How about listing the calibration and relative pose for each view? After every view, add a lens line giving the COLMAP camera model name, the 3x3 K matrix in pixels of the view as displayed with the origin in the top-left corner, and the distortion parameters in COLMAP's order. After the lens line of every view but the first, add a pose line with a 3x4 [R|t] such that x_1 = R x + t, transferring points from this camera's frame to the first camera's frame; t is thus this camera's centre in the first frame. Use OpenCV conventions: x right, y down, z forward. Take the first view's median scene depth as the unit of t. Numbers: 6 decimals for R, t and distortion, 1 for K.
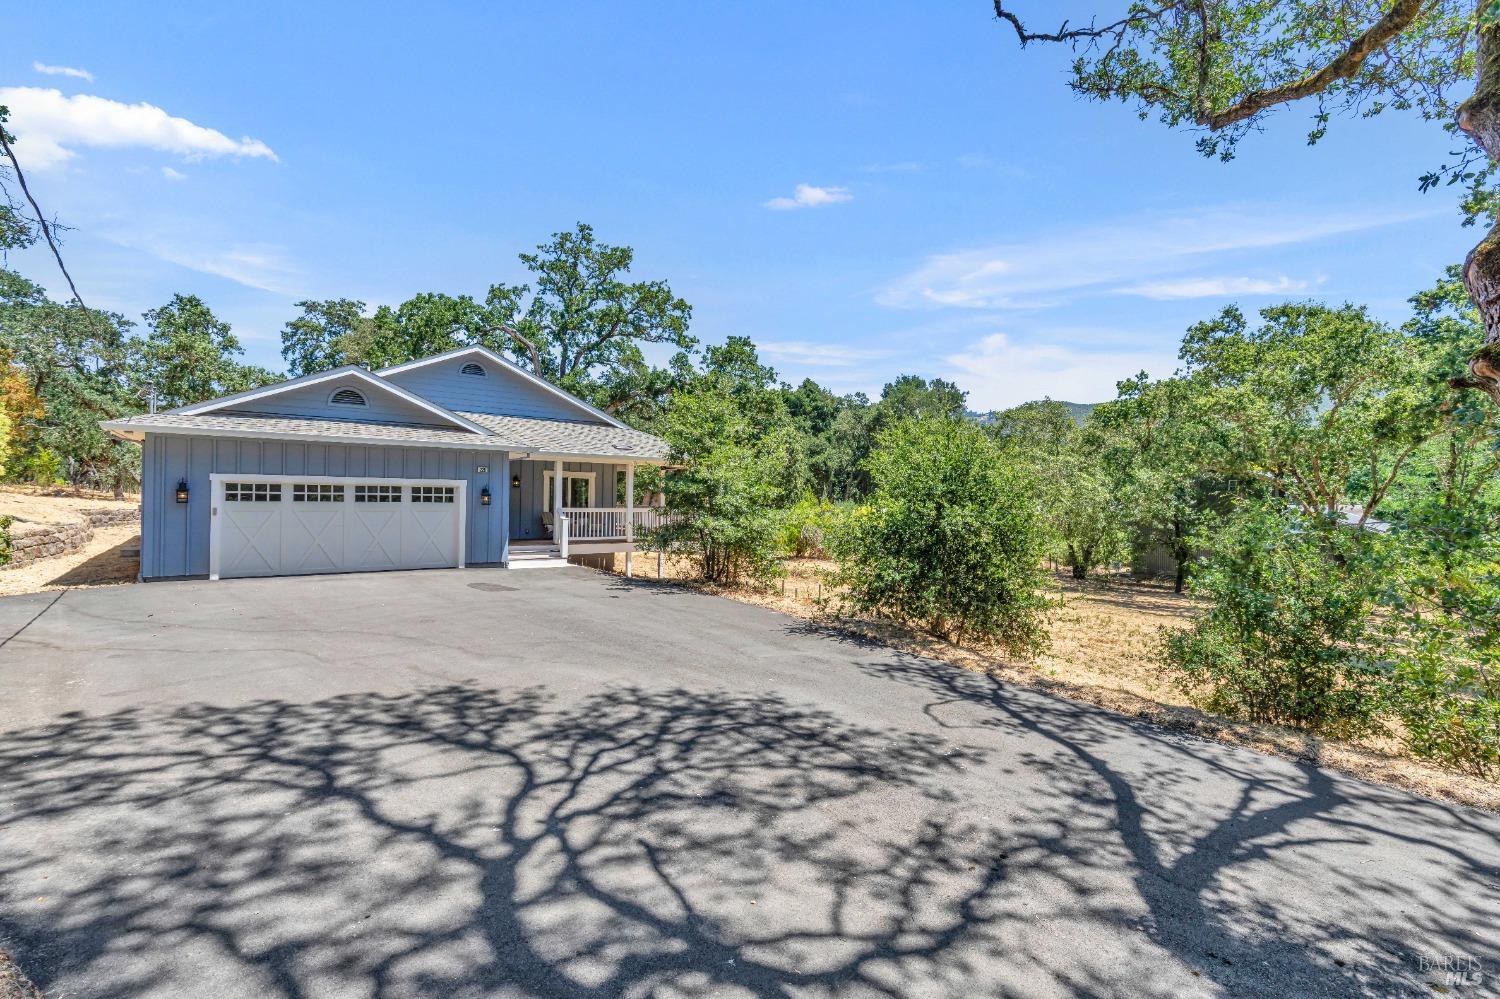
lens RADIAL K [[724.2, 0, 750.5], [0, 724.2, 493.9], [0, 0, 1]] dist [0.000233, 0.000119]
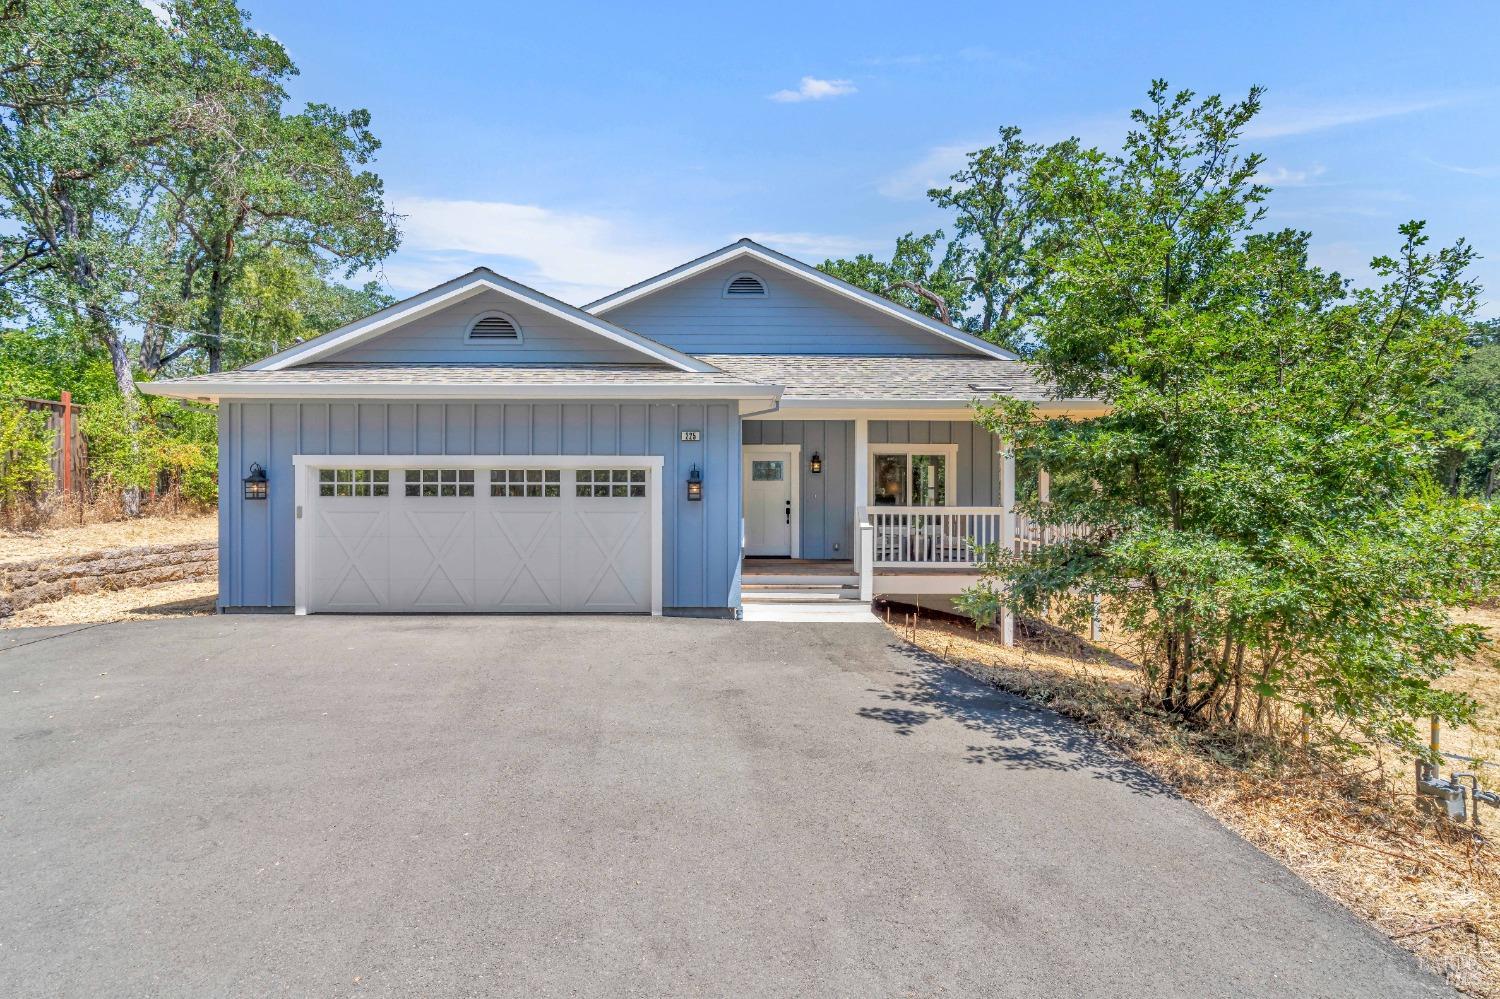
lens RADIAL K [[724.2, 0, 750.5], [0, 724.2, 493.9], [0, 0, 1]] dist [0.000233, 0.000119]
pose [[0.802349, -0.014566, -0.596678, -0.010788], [0.012926, 0.999892, -0.007029, 0.014282], [0.596715, -0.002073, 0.802450, 0.583858]]
